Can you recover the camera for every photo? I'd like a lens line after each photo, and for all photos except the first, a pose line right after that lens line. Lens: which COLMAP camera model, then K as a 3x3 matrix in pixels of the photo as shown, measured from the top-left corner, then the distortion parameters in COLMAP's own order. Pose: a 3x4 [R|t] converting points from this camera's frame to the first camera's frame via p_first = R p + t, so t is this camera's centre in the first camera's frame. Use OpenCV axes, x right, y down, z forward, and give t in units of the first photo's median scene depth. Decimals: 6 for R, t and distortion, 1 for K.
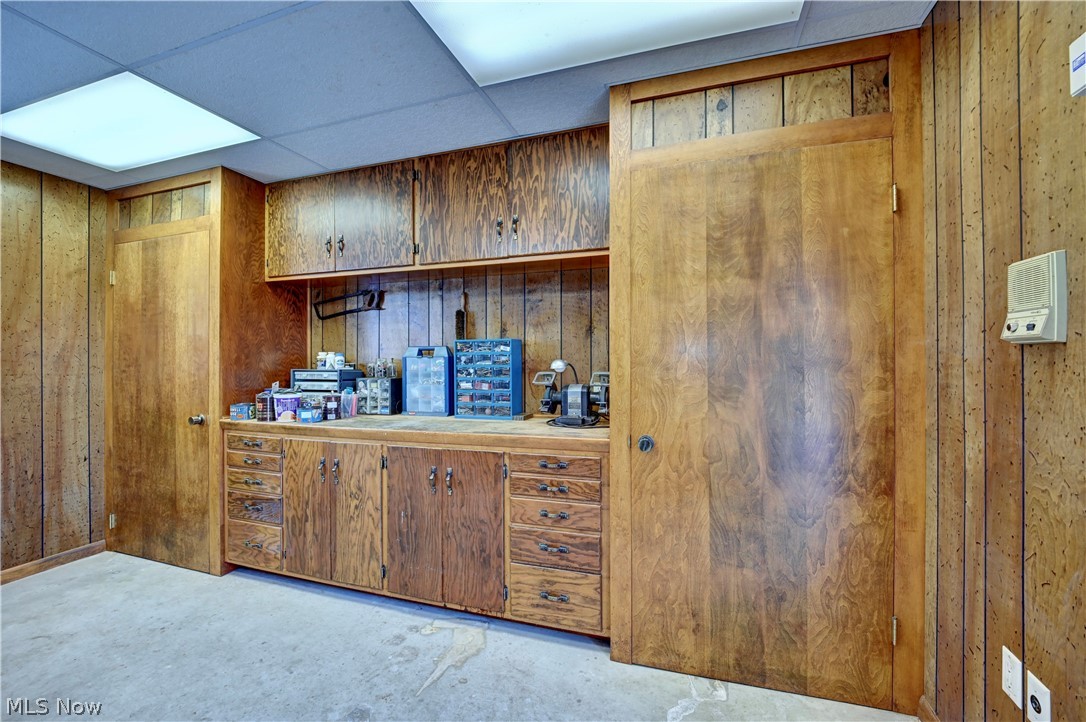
lens RADIAL K [[455.0, 0, 547.7], [0, 455.0, 361.6], [0, 0, 1]] dist [0.012358, -0.015459]
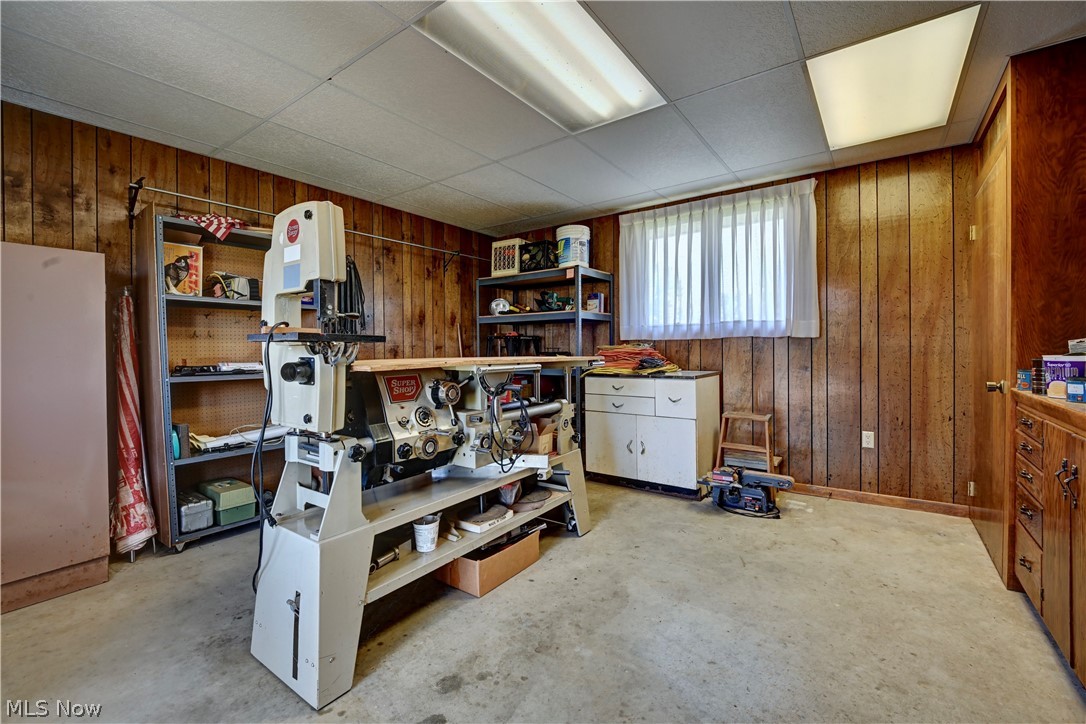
lens RADIAL K [[462.2, 0, 536.0], [0, 462.2, 358.8], [0, 0, 1]] dist [0.026589, -0.019169]
pose [[-0.328245, 0.025103, -0.944259, 0.275348], [0.004382, 0.999677, 0.025053, 0.052206], [0.944583, 0.004086, -0.328249, 0.480751]]
